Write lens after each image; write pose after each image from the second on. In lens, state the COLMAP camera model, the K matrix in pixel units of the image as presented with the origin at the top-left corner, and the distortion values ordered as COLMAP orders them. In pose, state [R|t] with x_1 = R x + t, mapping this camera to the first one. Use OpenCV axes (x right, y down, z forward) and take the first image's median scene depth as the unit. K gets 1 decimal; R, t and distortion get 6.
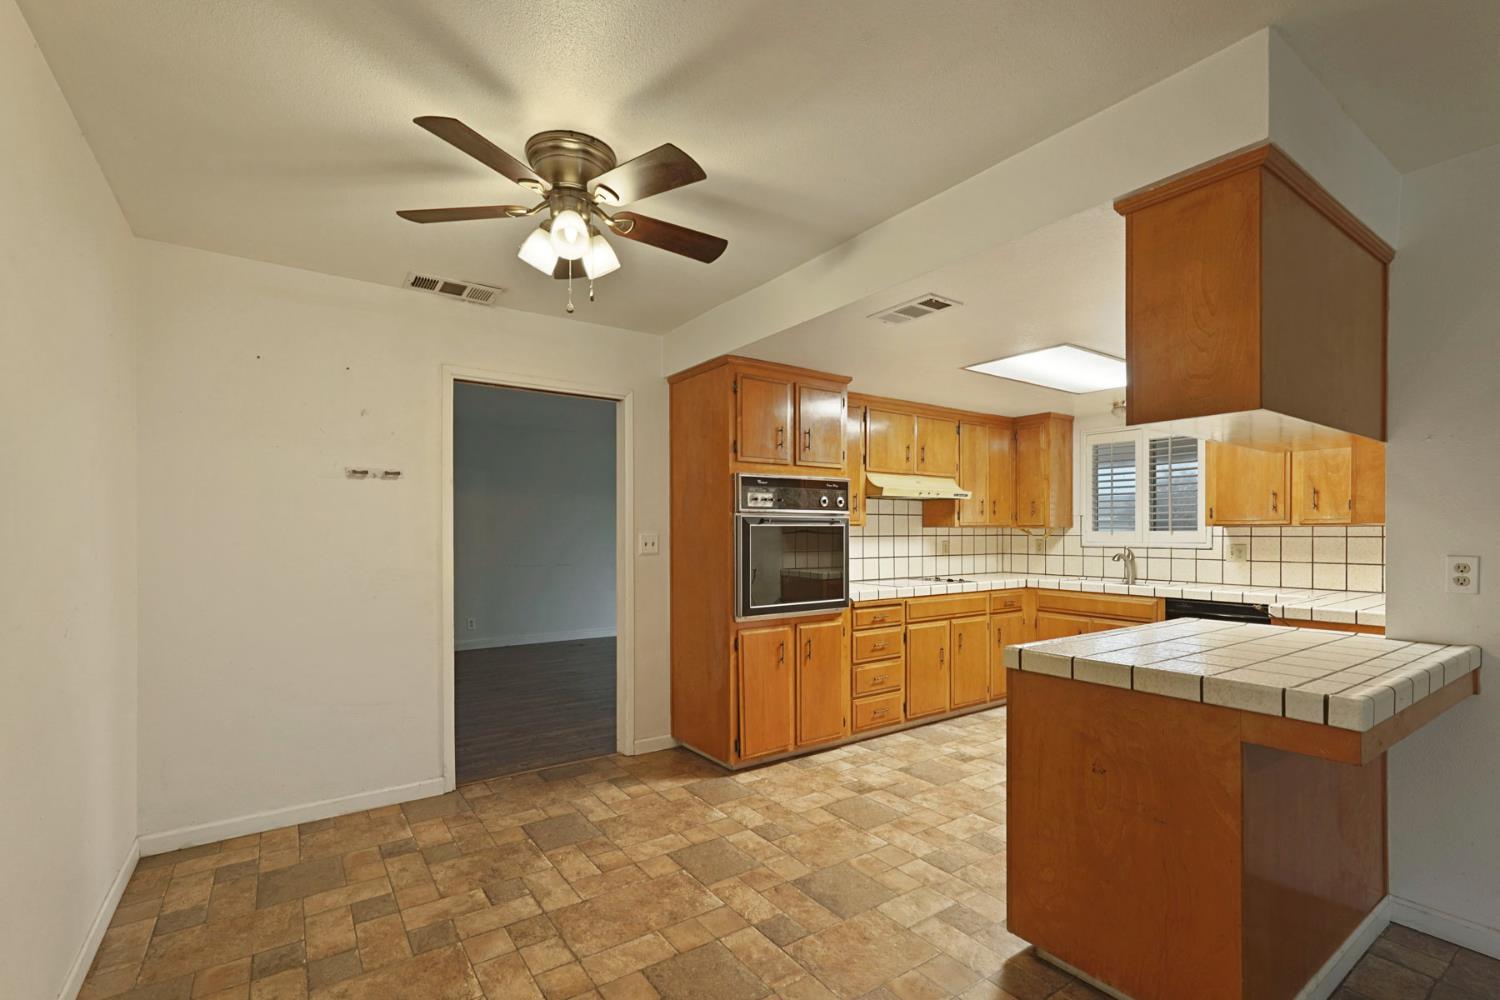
lens RADIAL K [[679.2, 0, 762.6], [0, 679.2, 533.9], [0, 0, 1]] dist [-0.002430, 0.000167]
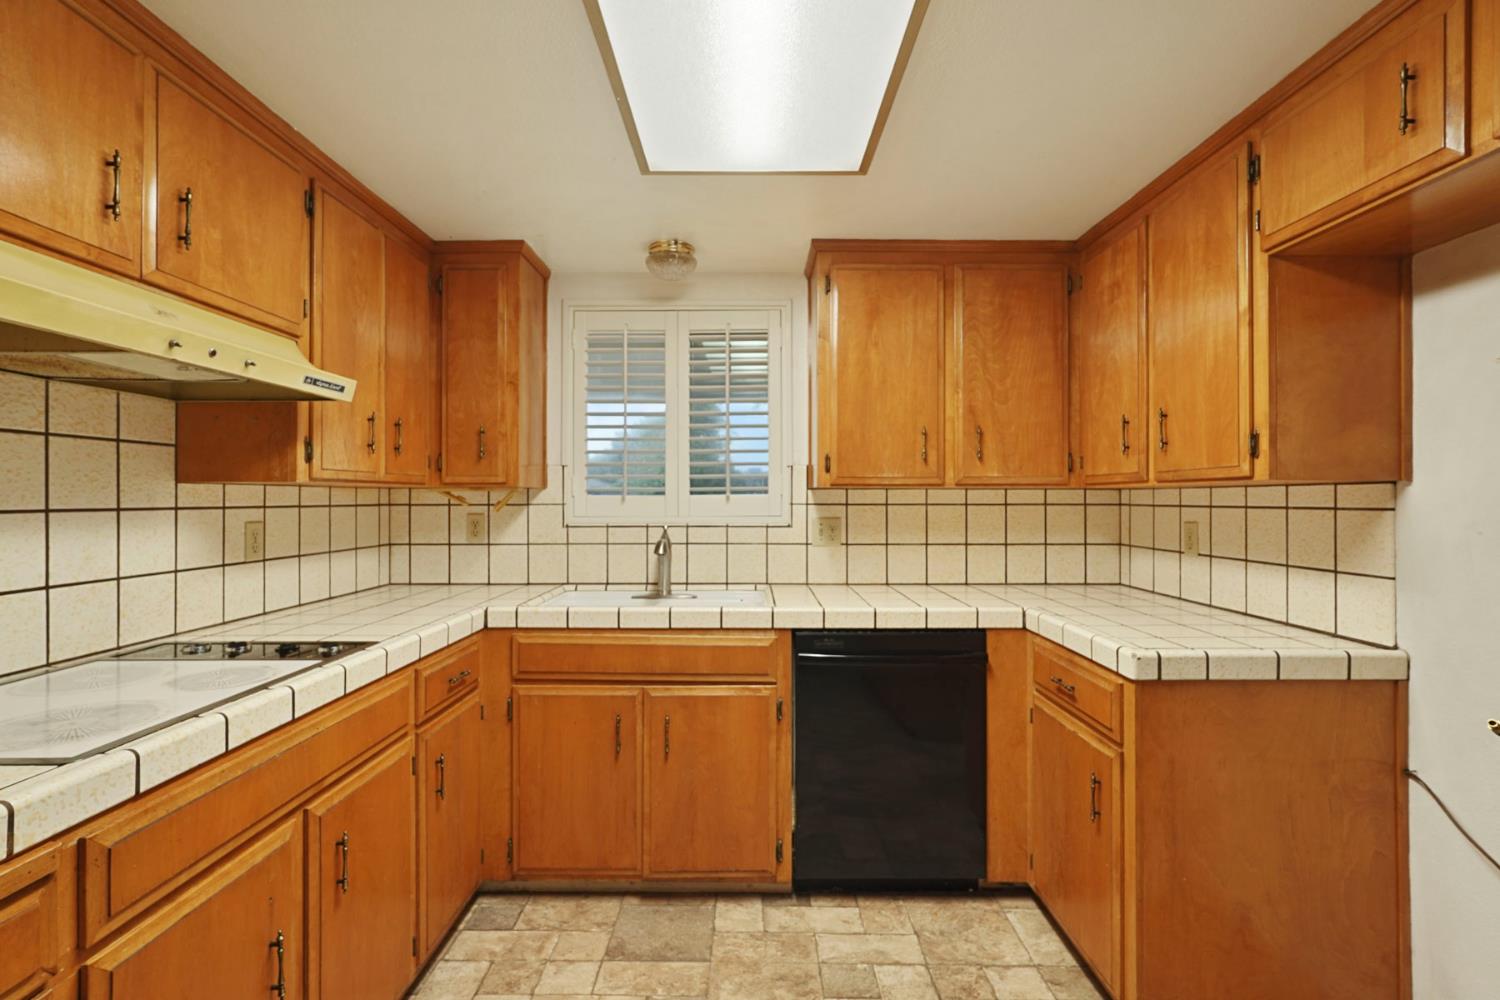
lens RADIAL K [[690.0, 0, 747.0], [0, 690.0, 493.3], [0, 0, 1]] dist [-0.013362, 0.006990]
pose [[0.590481, 0.005950, 0.807029, 0.171134], [0.002339, 0.999956, -0.009083, -0.001250], [-0.807048, 0.007251, 0.590441, 0.759138]]
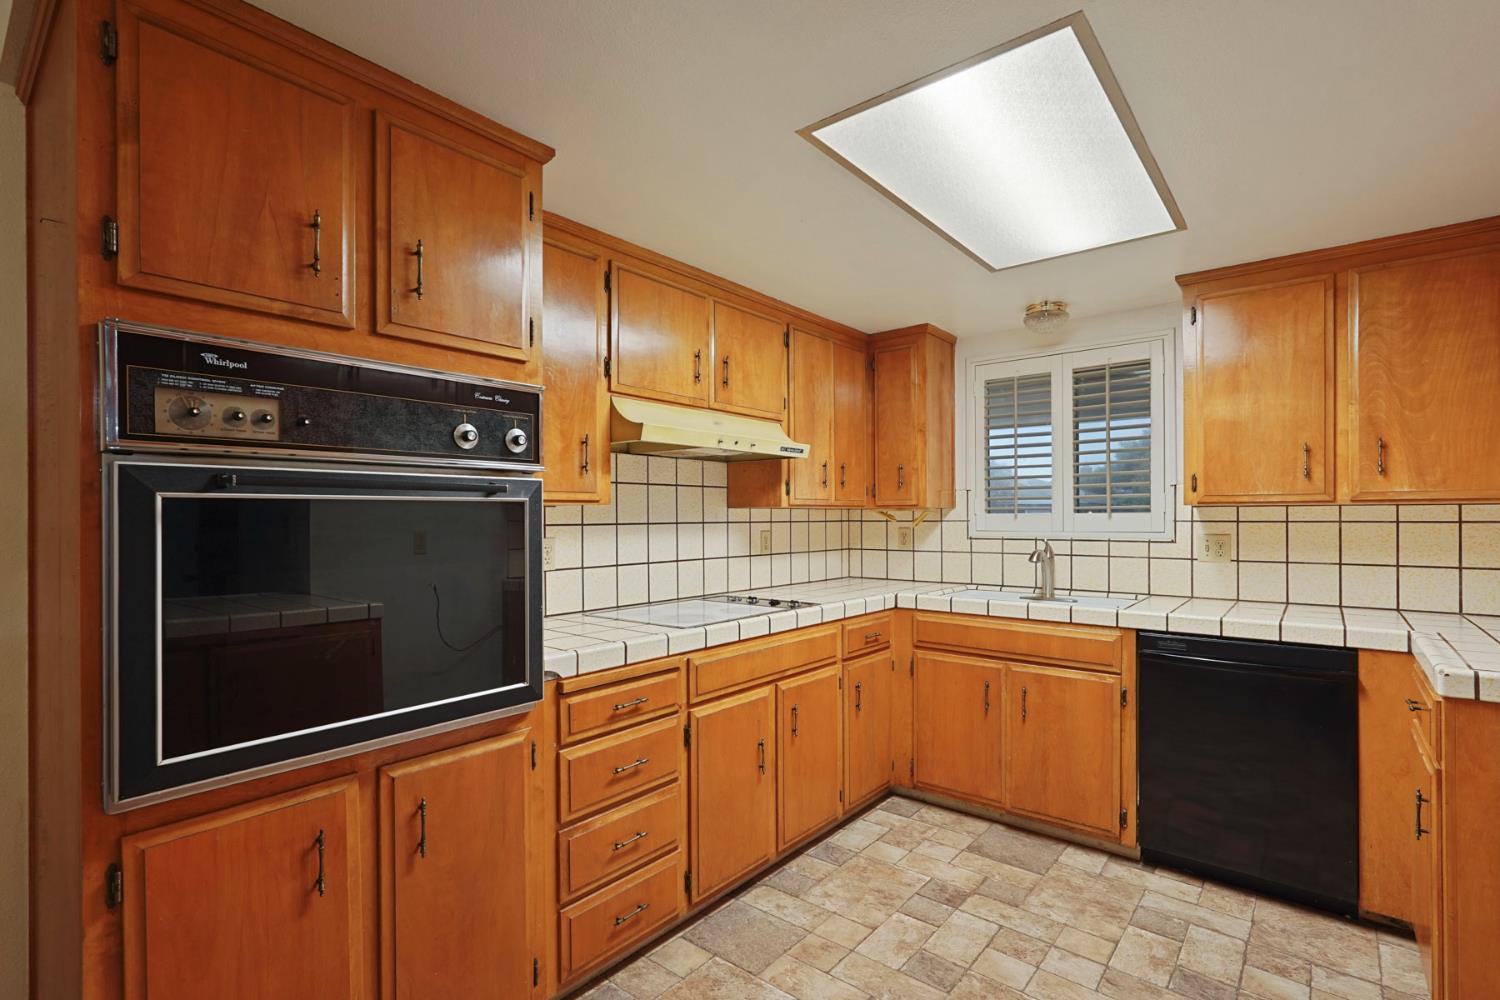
lens RADIAL K [[698.9, 0, 762.0], [0, 698.9, 516.3], [0, 0, 1]] dist [-0.003683, -0.000015]
pose [[0.965310, -0.002357, 0.261094, 0.138772], [0.003277, 0.999990, -0.003087, -0.000854], [-0.261084, 0.003836, 0.965308, 0.533913]]
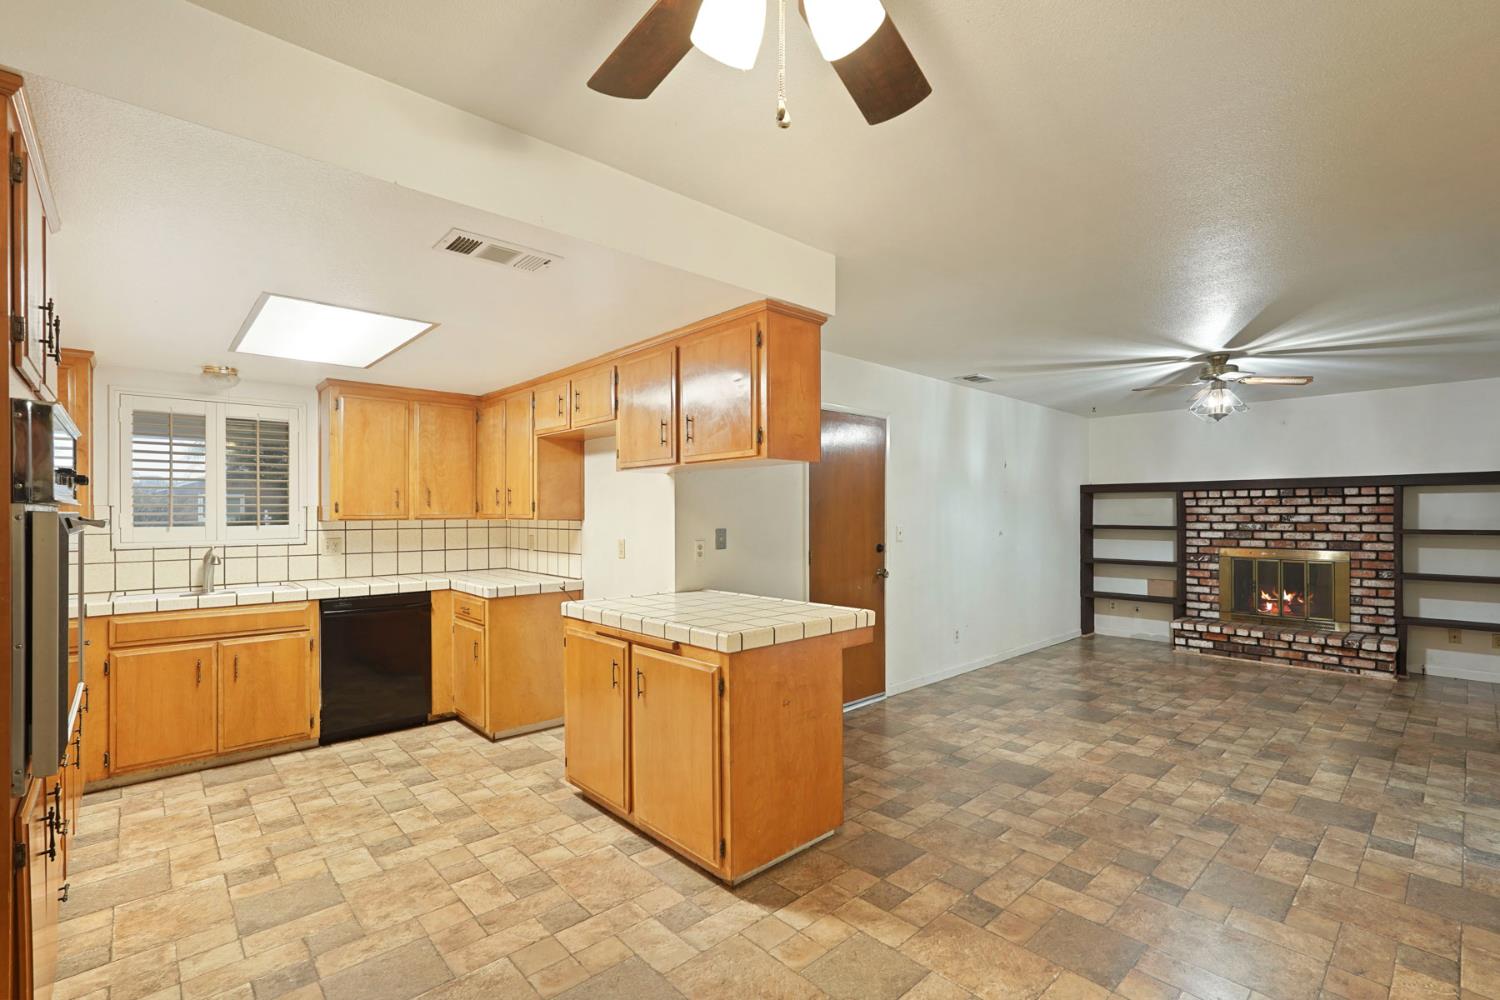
lens RADIAL K [[668.6, 0, 748.0], [0, 668.6, 510.3], [0, 0, 1]] dist [-0.001667, 0.000547]
pose [[-0.115167, 0.002223, 0.993344, -0.388782], [0.006701, 0.999976, -0.001461, -0.022256], [-0.993324, 0.006489, -0.115179, 0.550563]]
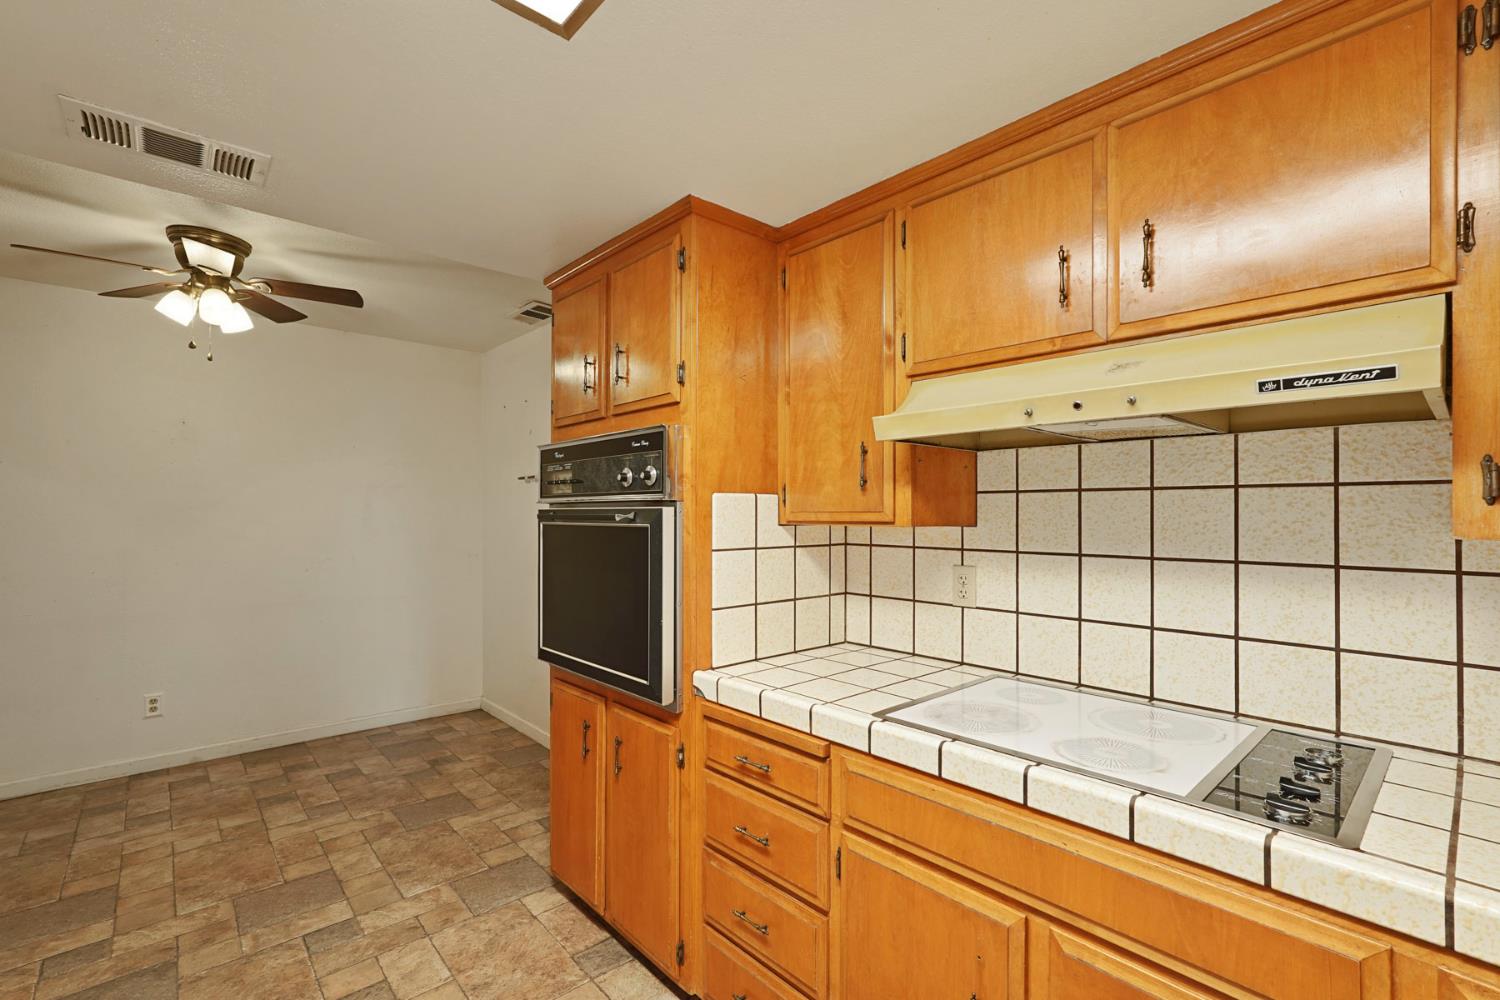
lens RADIAL K [[668.6, 0, 748.0], [0, 668.6, 510.3], [0, 0, 1]] dist [-0.001667, 0.000547]
pose [[0.108382, -0.000329, -0.994109, 0.557238], [-0.004565, 0.999989, -0.000828, -0.021632], [0.994099, 0.004627, 0.108379, 0.964888]]
